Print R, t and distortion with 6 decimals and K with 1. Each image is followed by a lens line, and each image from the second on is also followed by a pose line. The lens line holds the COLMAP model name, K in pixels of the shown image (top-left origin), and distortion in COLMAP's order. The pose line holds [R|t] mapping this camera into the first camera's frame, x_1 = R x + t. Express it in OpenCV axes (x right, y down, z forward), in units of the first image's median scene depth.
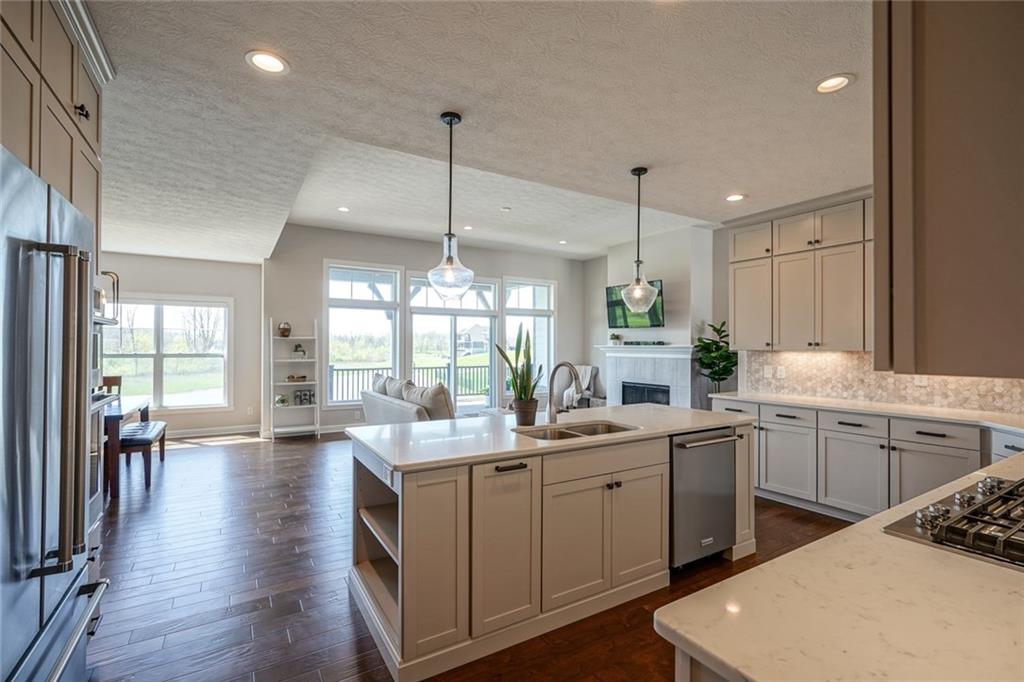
lens RADIAL K [[463.2, 0, 510.1], [0, 463.2, 344.9], [0, 0, 1]] dist [-0.014176, 0.007370]
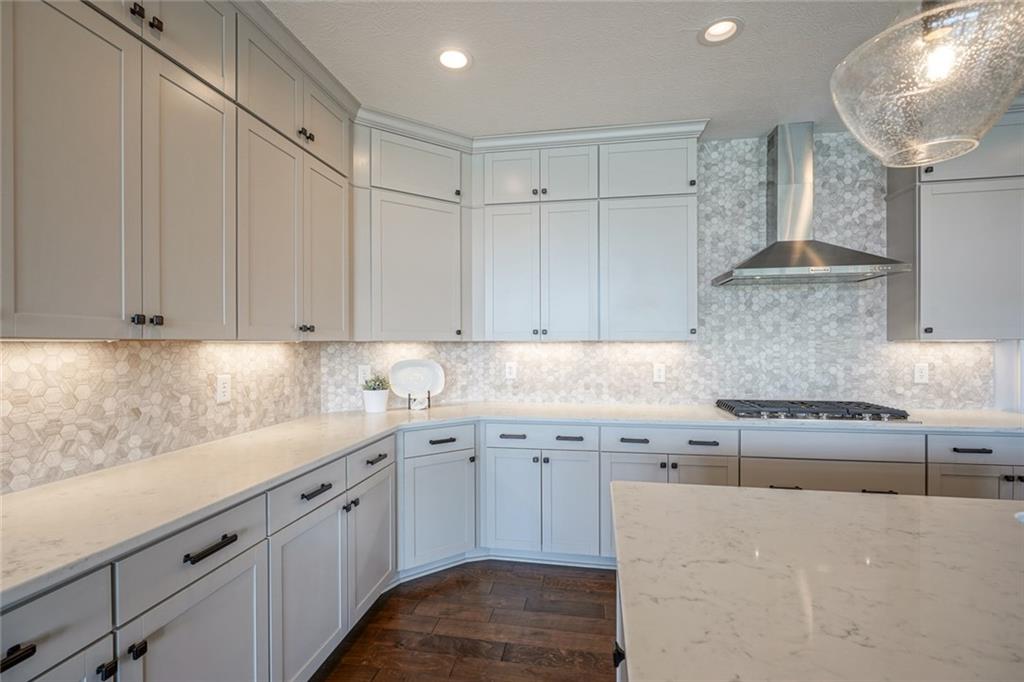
lens RADIAL K [[463.2, 0, 510.1], [0, 463.2, 344.9], [0, 0, 1]] dist [-0.014176, 0.007370]
pose [[-0.747470, -0.002568, 0.664291, 0.138257], [-0.002773, 0.999996, 0.000746, 0.009480], [-0.664290, -0.001285, -0.747474, 0.632371]]
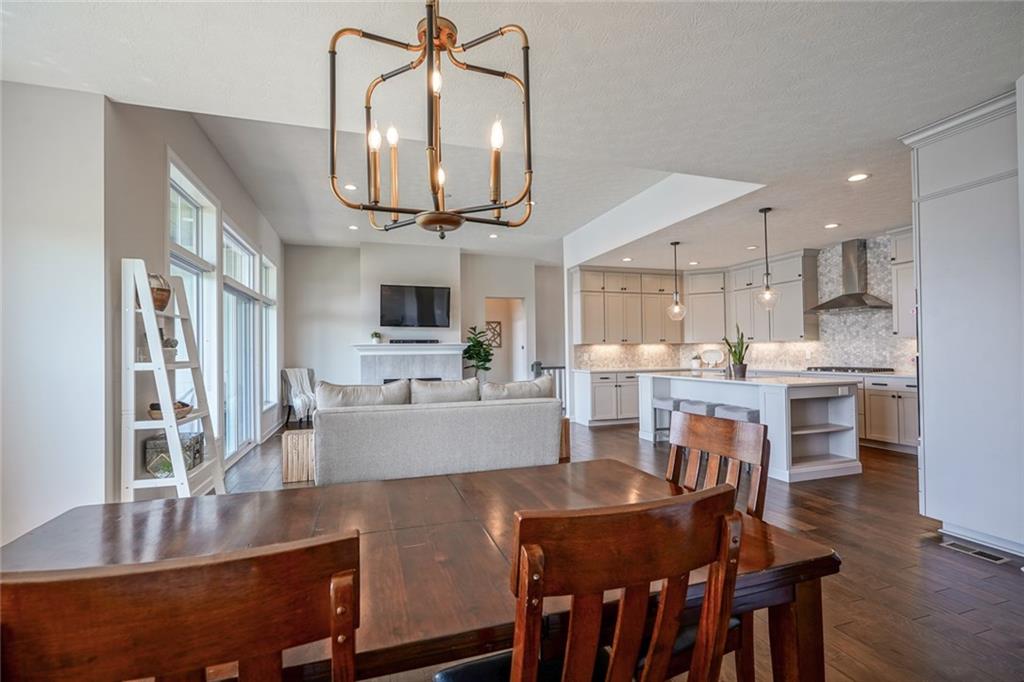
lens RADIAL K [[463.2, 0, 510.1], [0, 463.2, 344.9], [0, 0, 1]] dist [-0.014176, 0.007370]
pose [[0.236574, 0.009409, 0.971568, -0.811393], [0.007651, 0.999904, -0.011546, 0.021624], [-0.971583, 0.010165, 0.236479, 0.591663]]
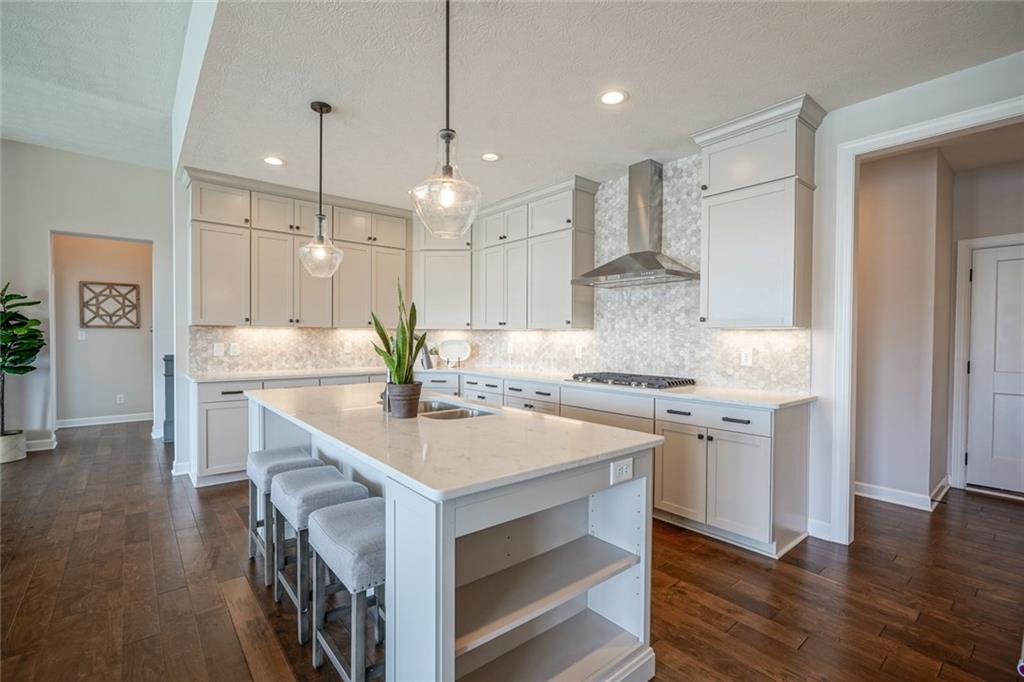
lens RADIAL K [[463.2, 0, 510.1], [0, 463.2, 344.9], [0, 0, 1]] dist [-0.014176, 0.007370]
pose [[-0.141892, -0.022913, 0.989617, -0.294735], [-0.013567, 0.999683, 0.021200, 0.014906], [-0.989789, -0.010418, -0.142158, 0.380487]]
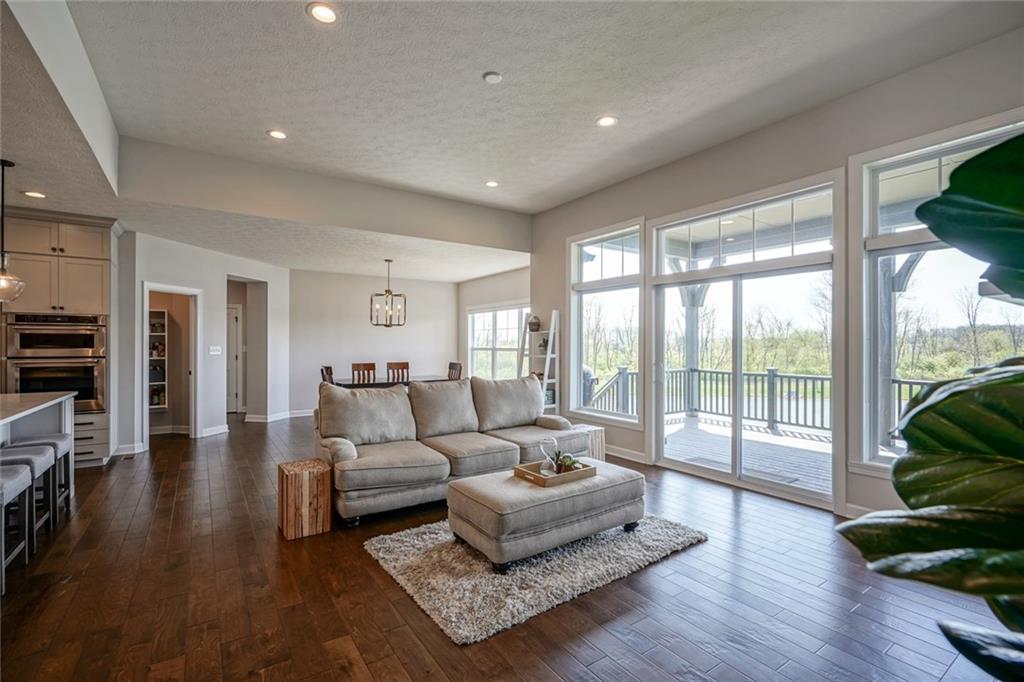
lens RADIAL K [[463.2, 0, 510.1], [0, 463.2, 344.9], [0, 0, 1]] dist [-0.014176, 0.007370]
pose [[0.045841, -0.001890, -0.998947, 0.472076], [0.003875, 0.999991, -0.001714, 0.012533], [0.998941, -0.003792, 0.045848, 0.904530]]
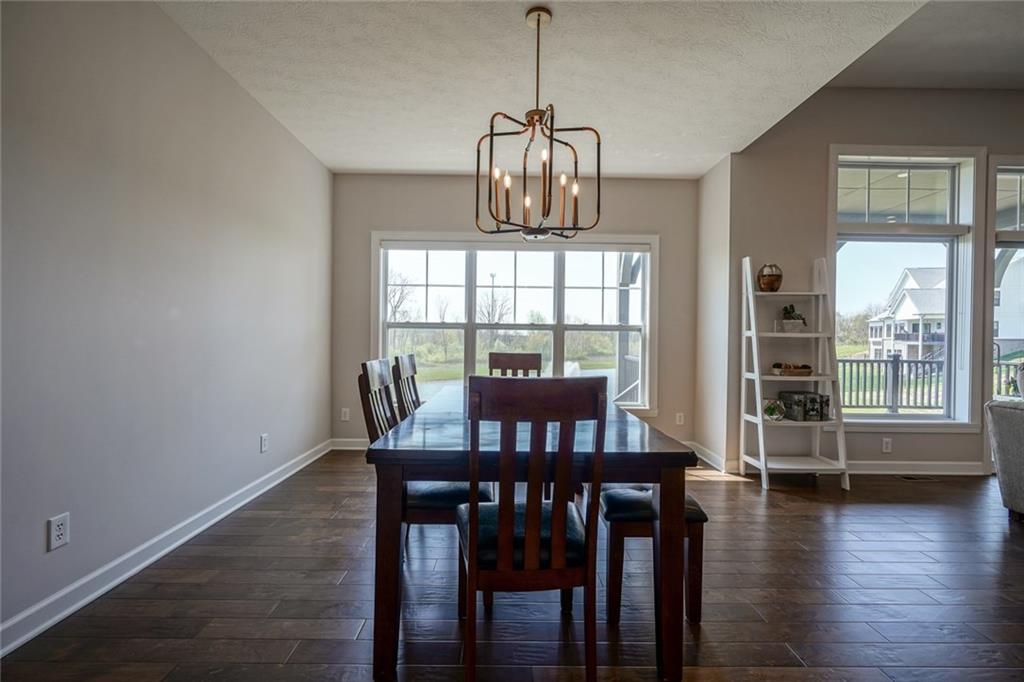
lens RADIAL K [[463.2, 0, 510.1], [0, 463.2, 344.9], [0, 0, 1]] dist [-0.014176, 0.007370]
pose [[0.860215, 0.012677, -0.509774, -0.474393], [-0.006890, 0.999889, 0.013238, 0.040357], [0.509885, -0.007875, 0.860207, 0.377480]]
